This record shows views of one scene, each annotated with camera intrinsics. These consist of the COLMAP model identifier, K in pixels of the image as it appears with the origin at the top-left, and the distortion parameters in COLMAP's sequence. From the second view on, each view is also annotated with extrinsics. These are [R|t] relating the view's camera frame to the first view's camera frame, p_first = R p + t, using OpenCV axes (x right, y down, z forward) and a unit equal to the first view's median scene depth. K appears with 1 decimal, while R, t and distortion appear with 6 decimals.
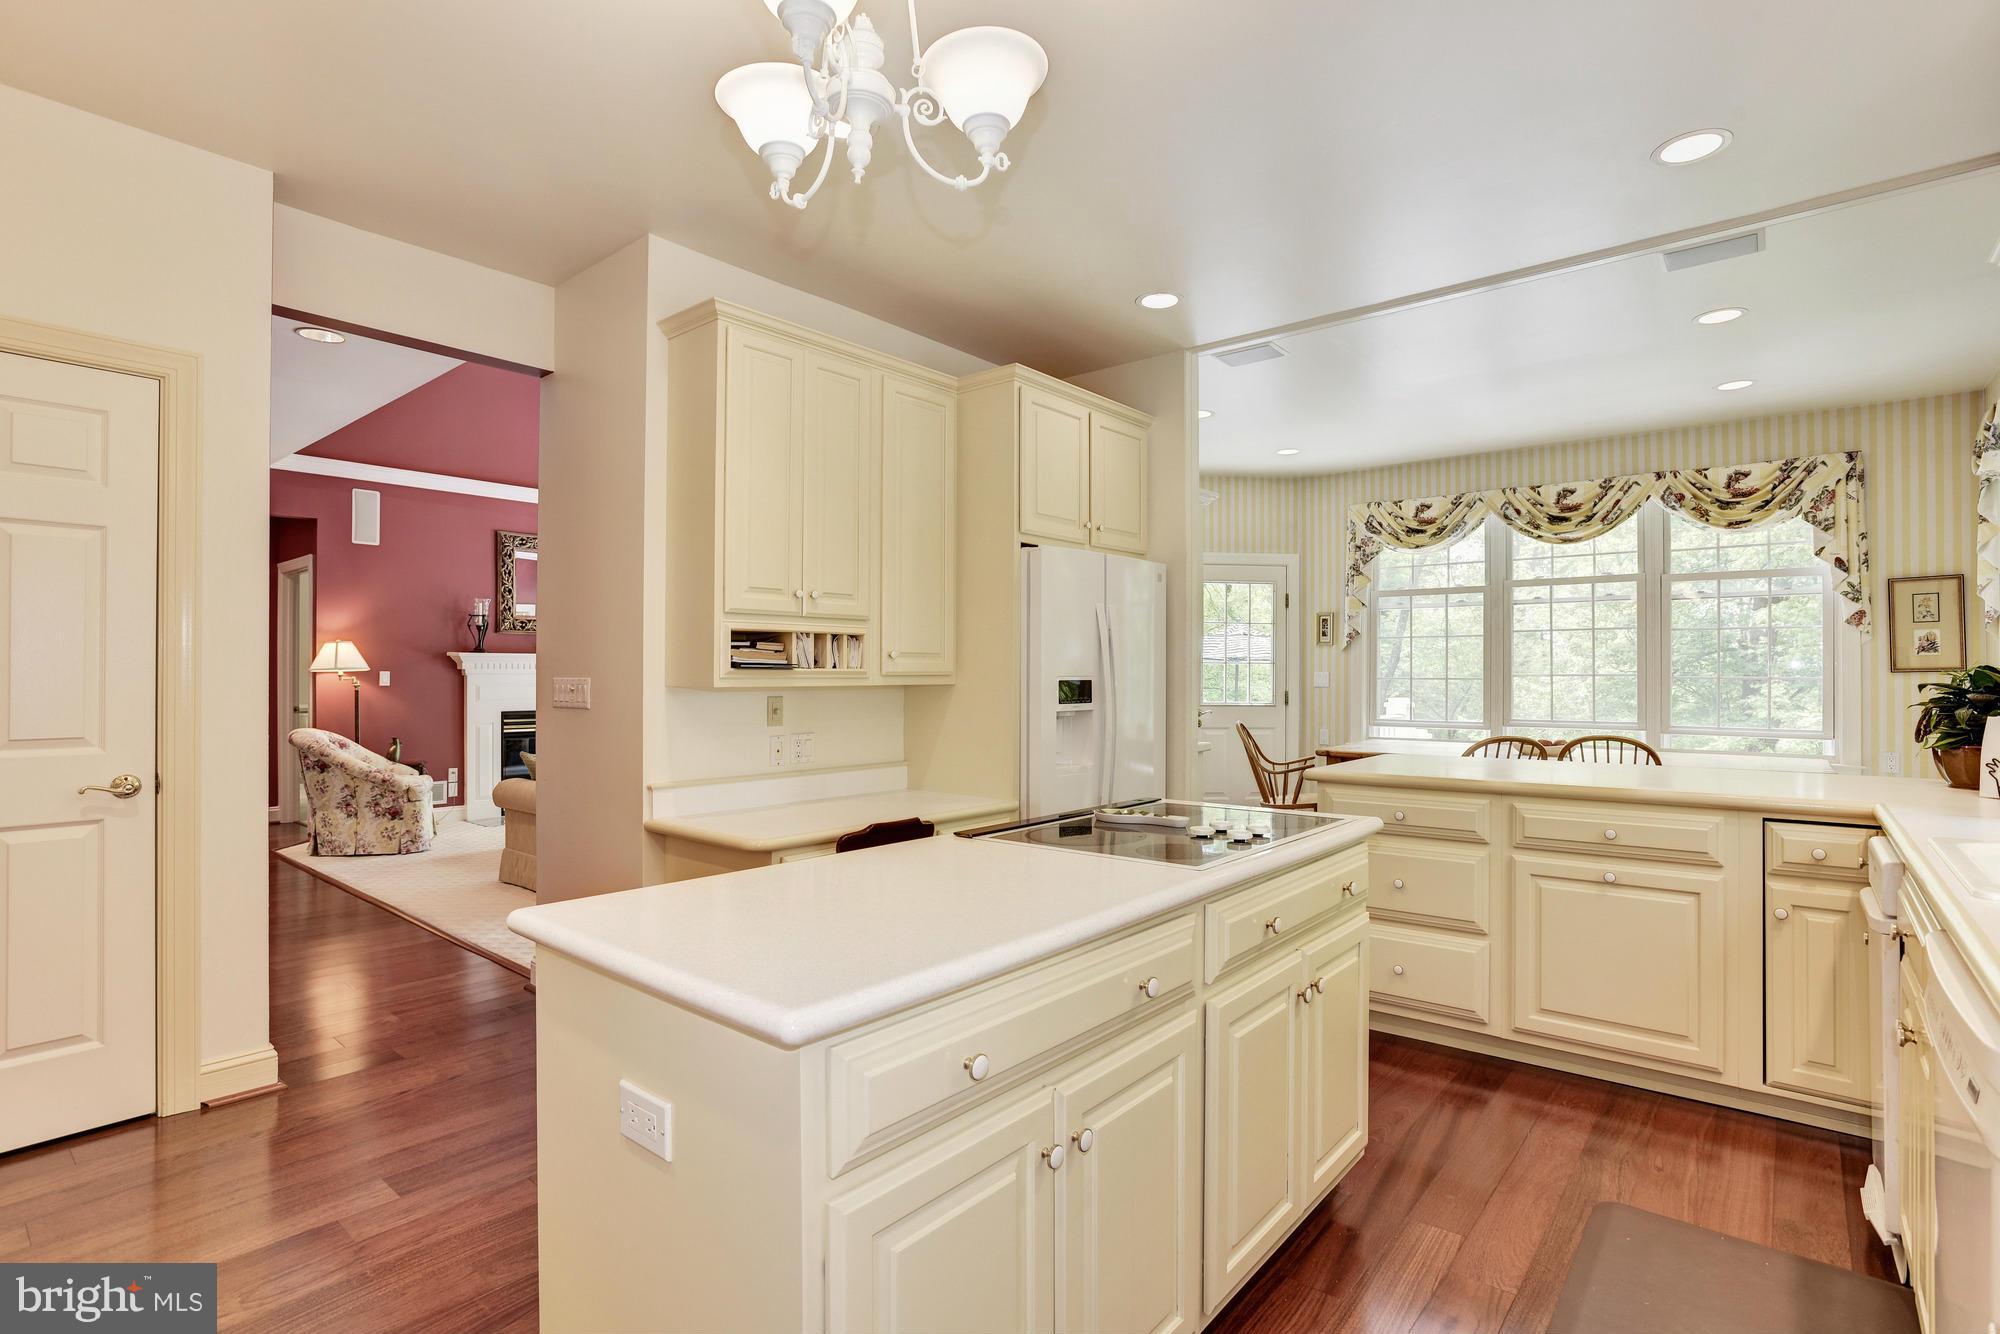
lens RADIAL K [[897.6, 0, 1000.0], [0, 897.6, 667.0], [0, 0, 1]] dist [0.020684, 0.000070]
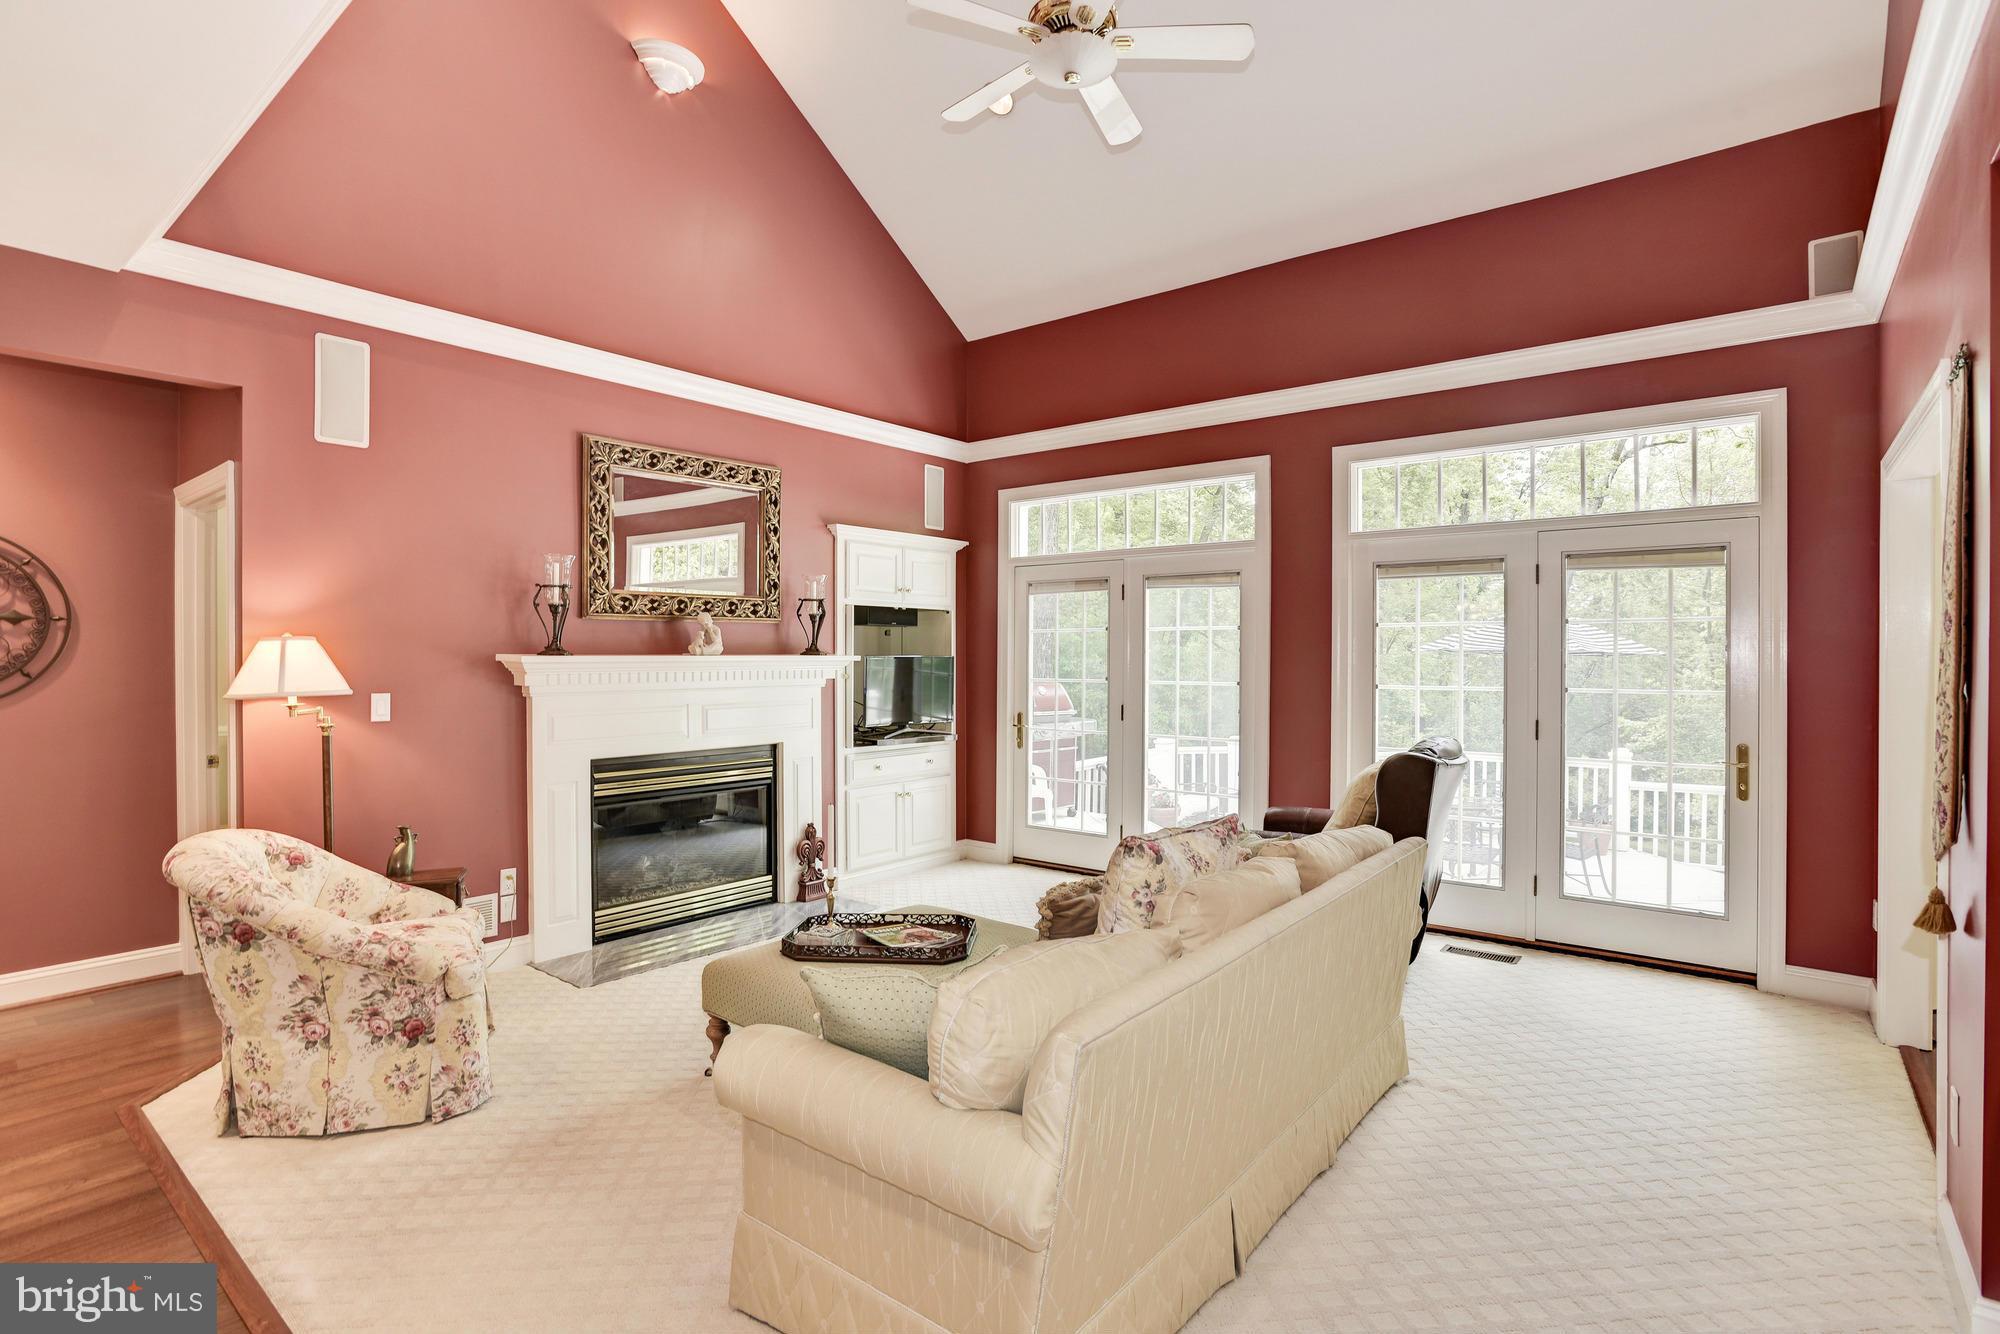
lens RADIAL K [[845.7, 0, 995.7], [0, 845.7, 654.7], [0, 0, 1]] dist [-0.003261, -0.000257]
pose [[0.998579, -0.002000, 0.053260, -0.127717], [0.001629, 0.999974, 0.007006, -0.007176], [-0.053272, -0.006909, 0.998556, 0.180641]]
